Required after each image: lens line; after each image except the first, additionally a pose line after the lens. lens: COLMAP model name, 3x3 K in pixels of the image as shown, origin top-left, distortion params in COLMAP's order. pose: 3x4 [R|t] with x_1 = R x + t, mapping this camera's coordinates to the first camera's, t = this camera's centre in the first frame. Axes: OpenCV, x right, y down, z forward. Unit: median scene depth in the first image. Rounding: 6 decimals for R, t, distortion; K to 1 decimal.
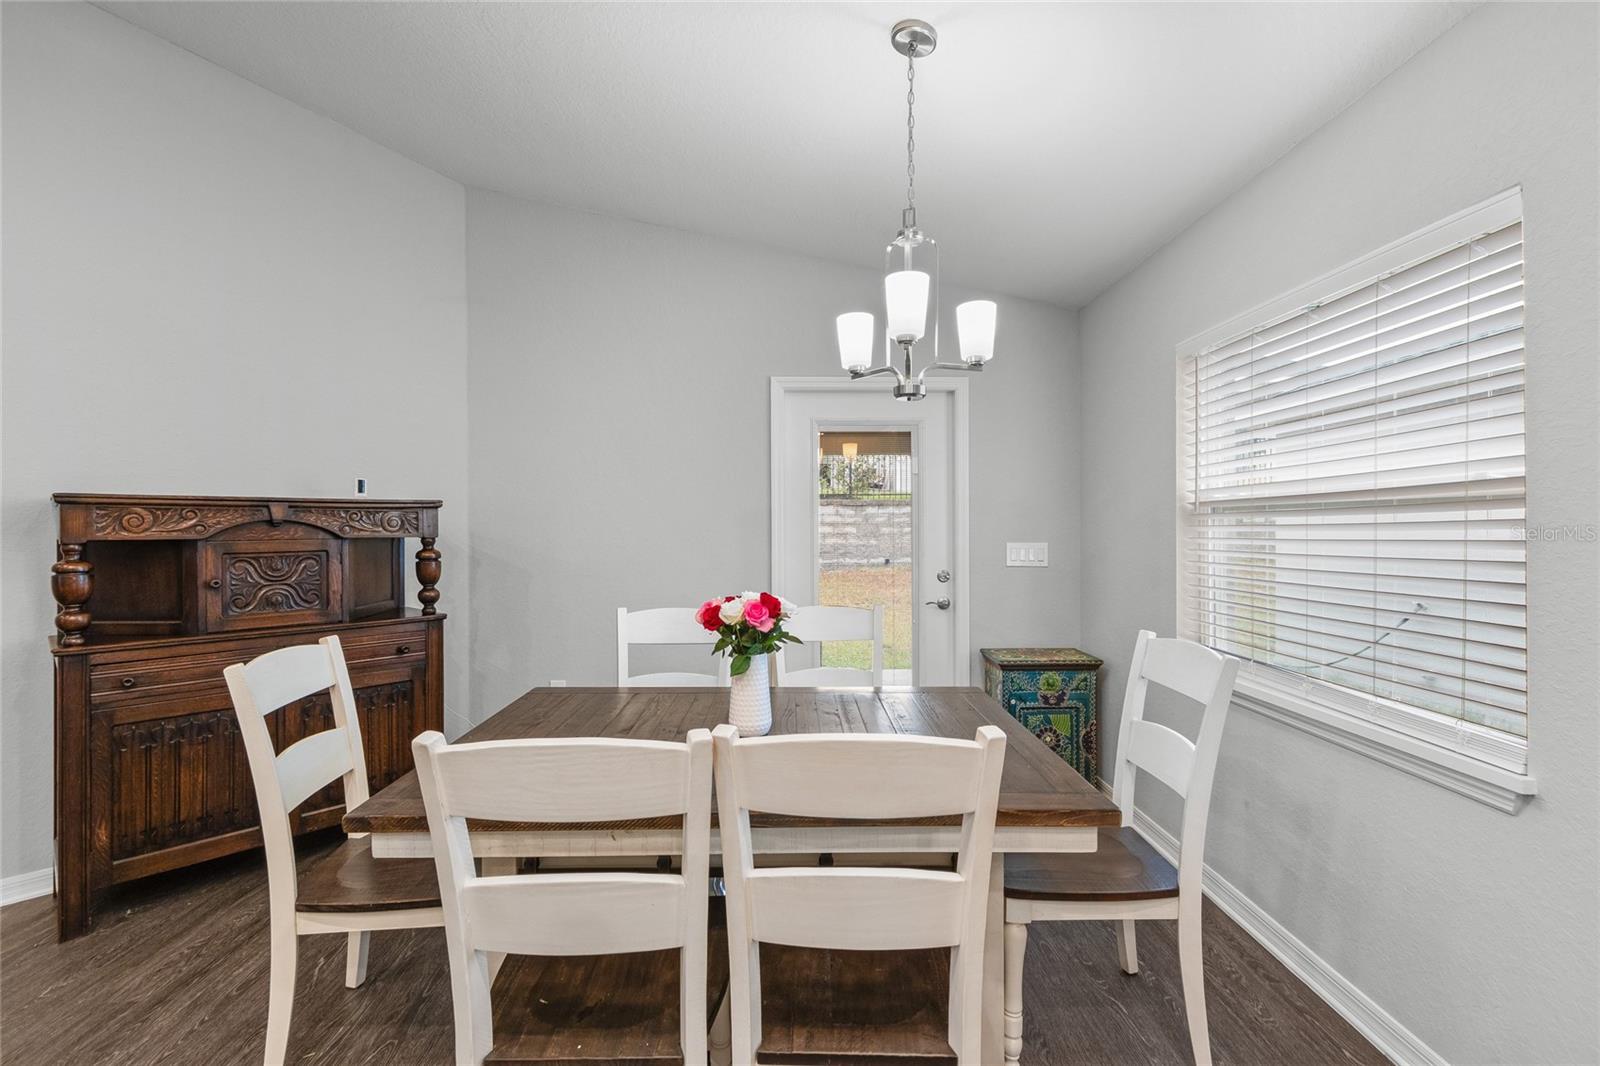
lens RADIAL K [[726.6, 0, 801.0], [0, 726.6, 531.8], [0, 0, 1]] dist [0.020494, 0.000739]
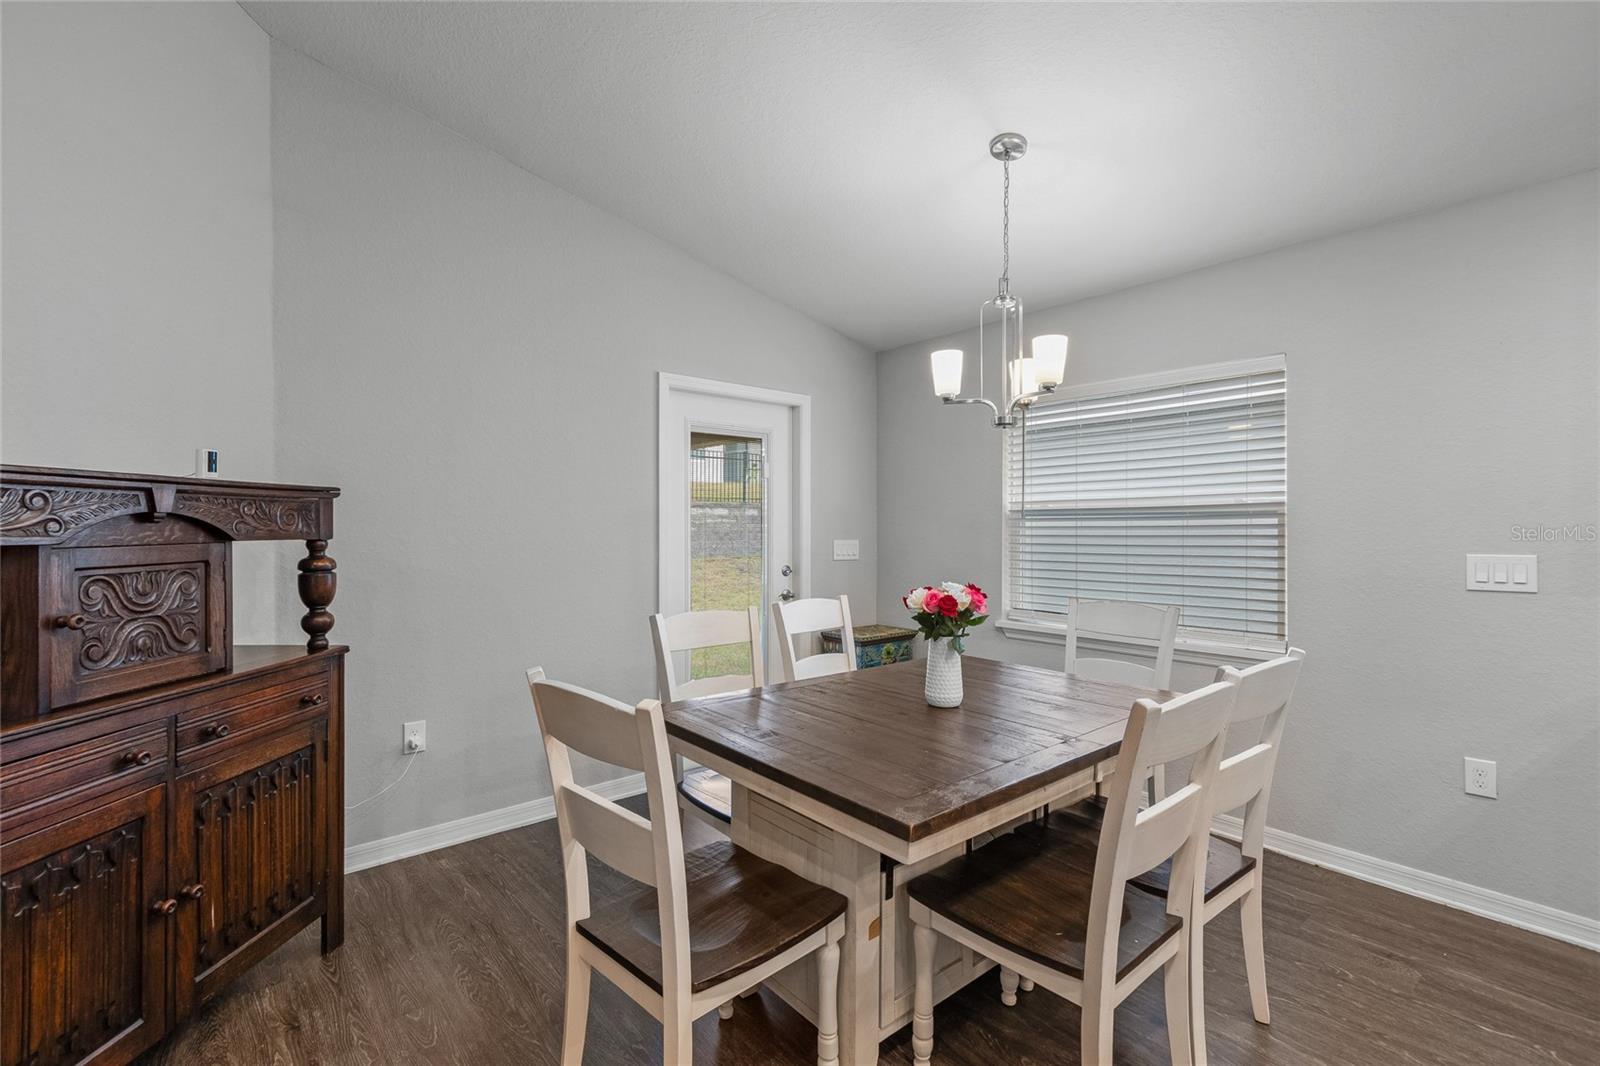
lens RADIAL K [[726.6, 0, 800.9], [0, 726.6, 530.6], [0, 0, 1]] dist [0.020494, 0.000739]
pose [[0.761498, -0.000761, 0.648167, -0.614488], [0.001872, 0.999998, -0.001026, 0.000427], [-0.648165, 0.001994, 0.761498, 0.157829]]
